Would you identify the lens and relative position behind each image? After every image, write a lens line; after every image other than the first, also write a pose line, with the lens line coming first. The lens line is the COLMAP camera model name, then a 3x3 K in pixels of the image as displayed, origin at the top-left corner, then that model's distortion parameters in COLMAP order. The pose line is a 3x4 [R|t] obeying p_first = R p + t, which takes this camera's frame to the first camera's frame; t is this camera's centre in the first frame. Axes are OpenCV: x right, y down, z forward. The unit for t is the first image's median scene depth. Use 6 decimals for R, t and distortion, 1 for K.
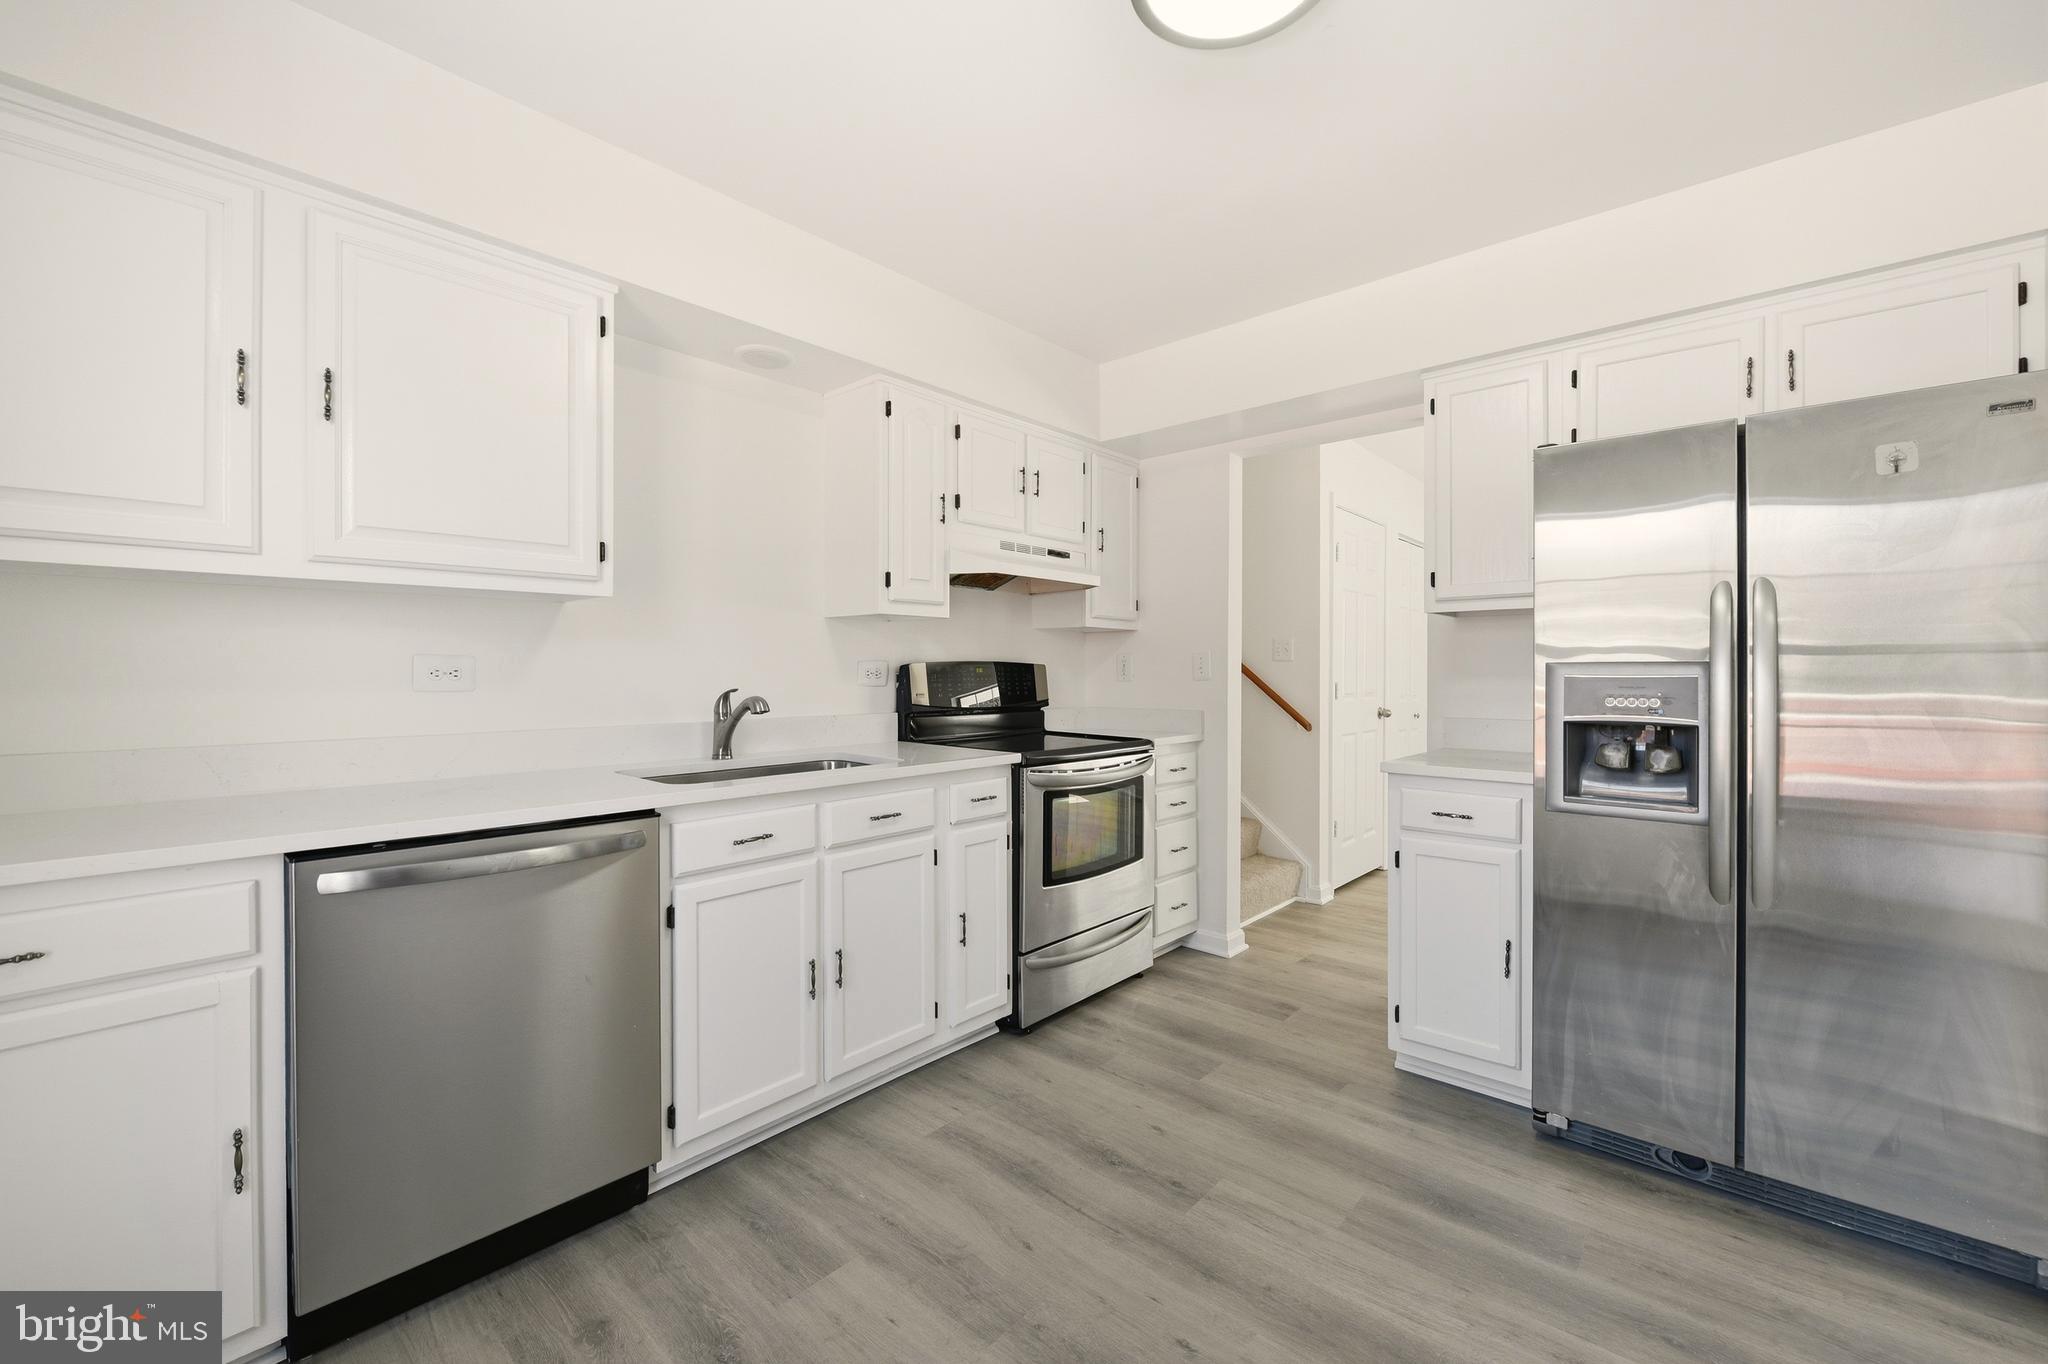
lens RADIAL K [[829.7, 0, 1042.4], [0, 829.7, 672.2], [0, 0, 1]] dist [-0.004109, -0.000937]
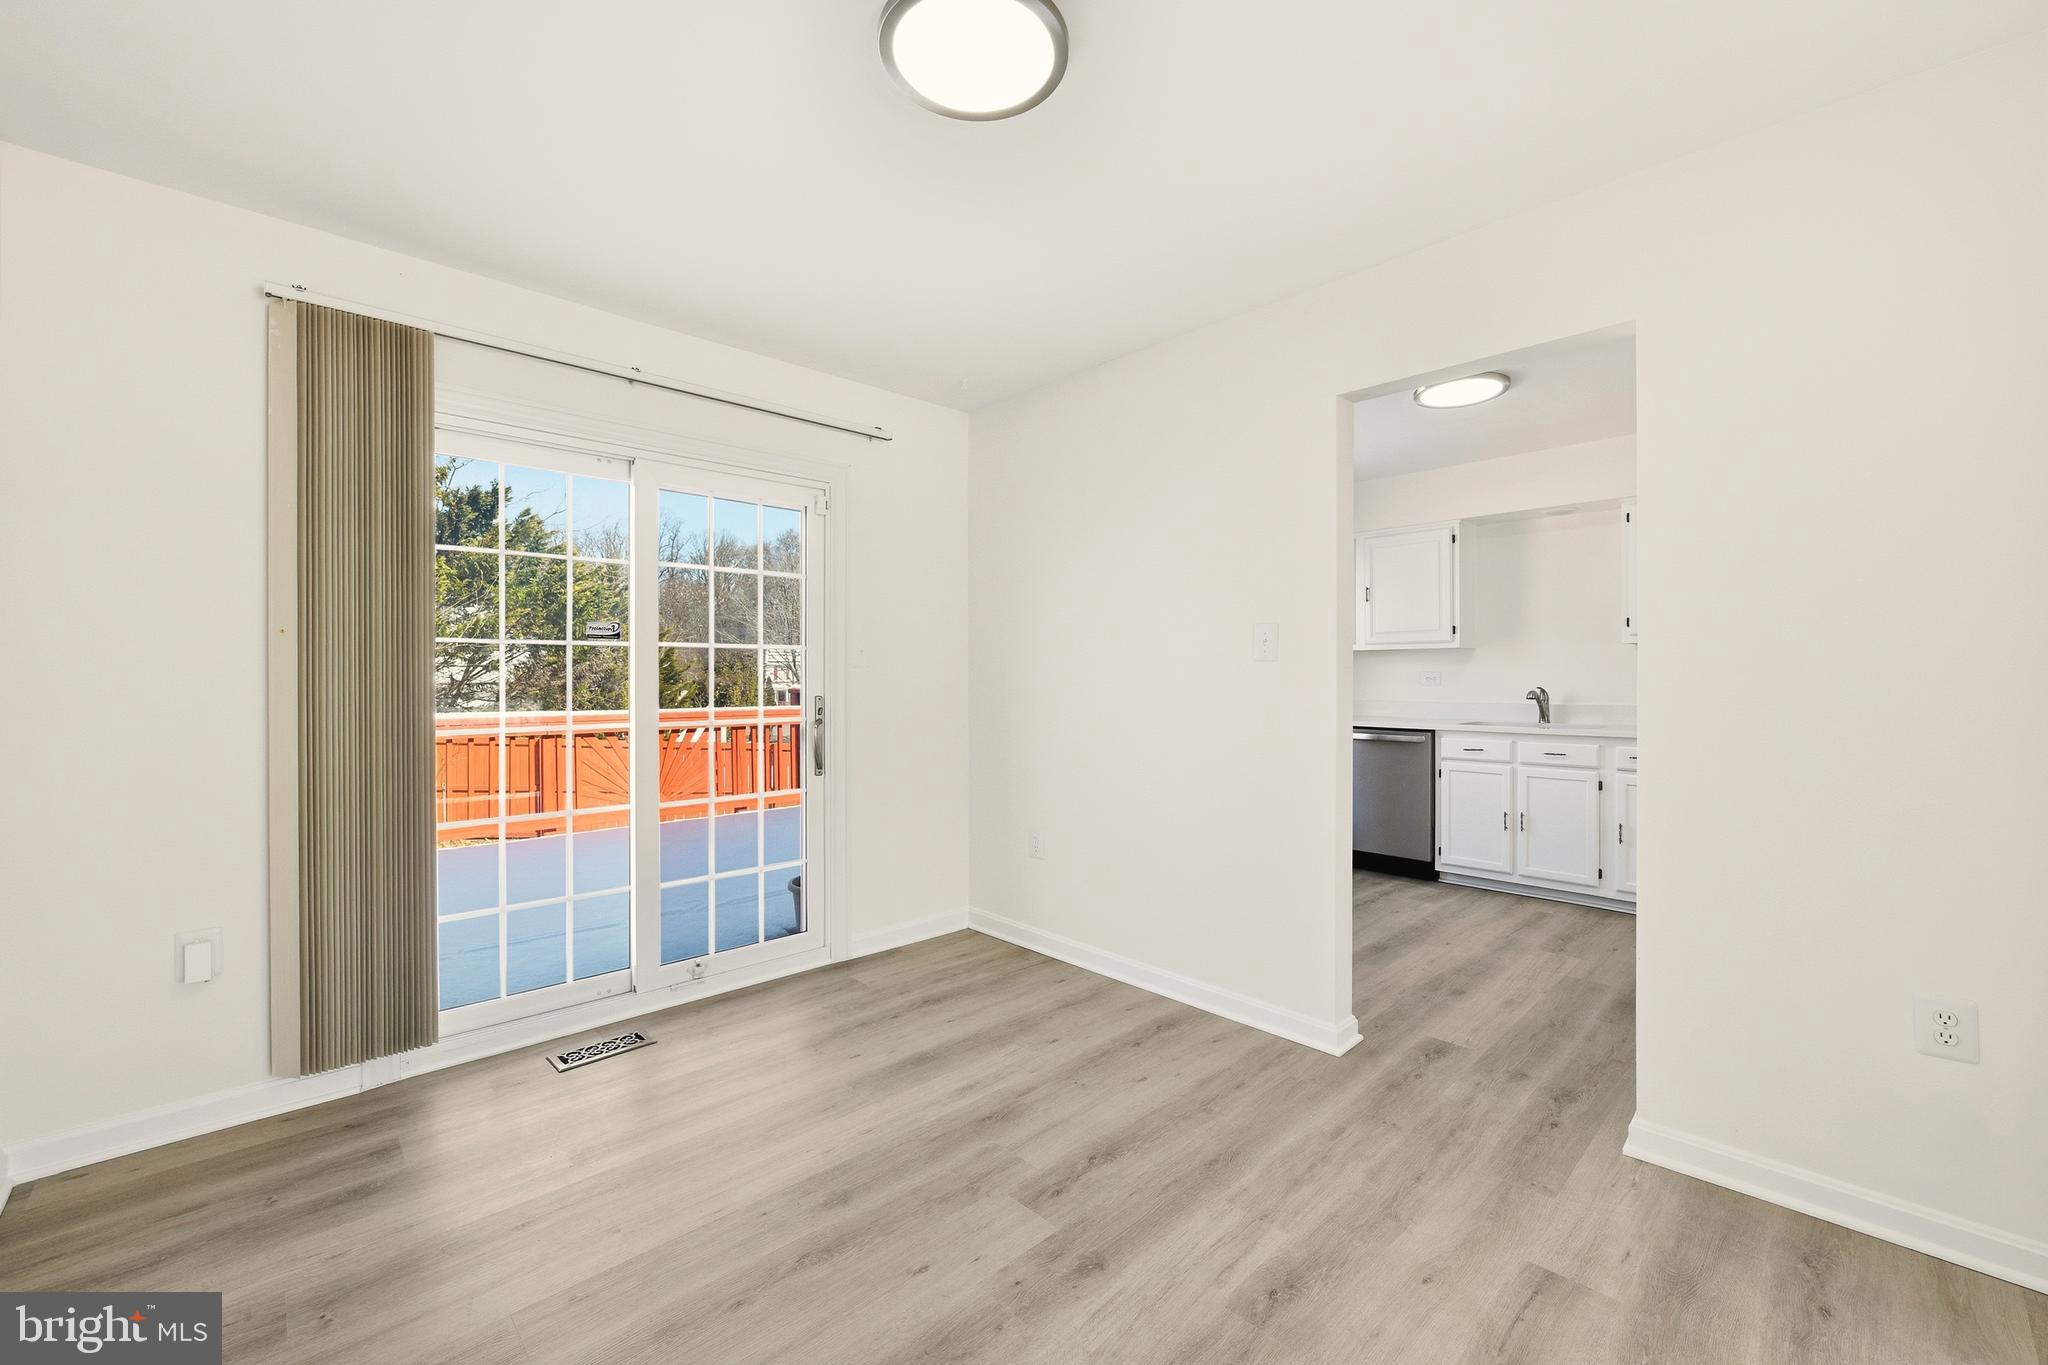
lens RADIAL K [[829.7, 0, 1031.1], [0, 829.7, 685.4], [0, 0, 1]] dist [-0.004109, -0.000937]
pose [[-0.091460, 0.014485, -0.995703, 2.048029], [0.004347, 0.999890, 0.014147, -0.019534], [0.995799, -0.003035, -0.091513, -0.035365]]
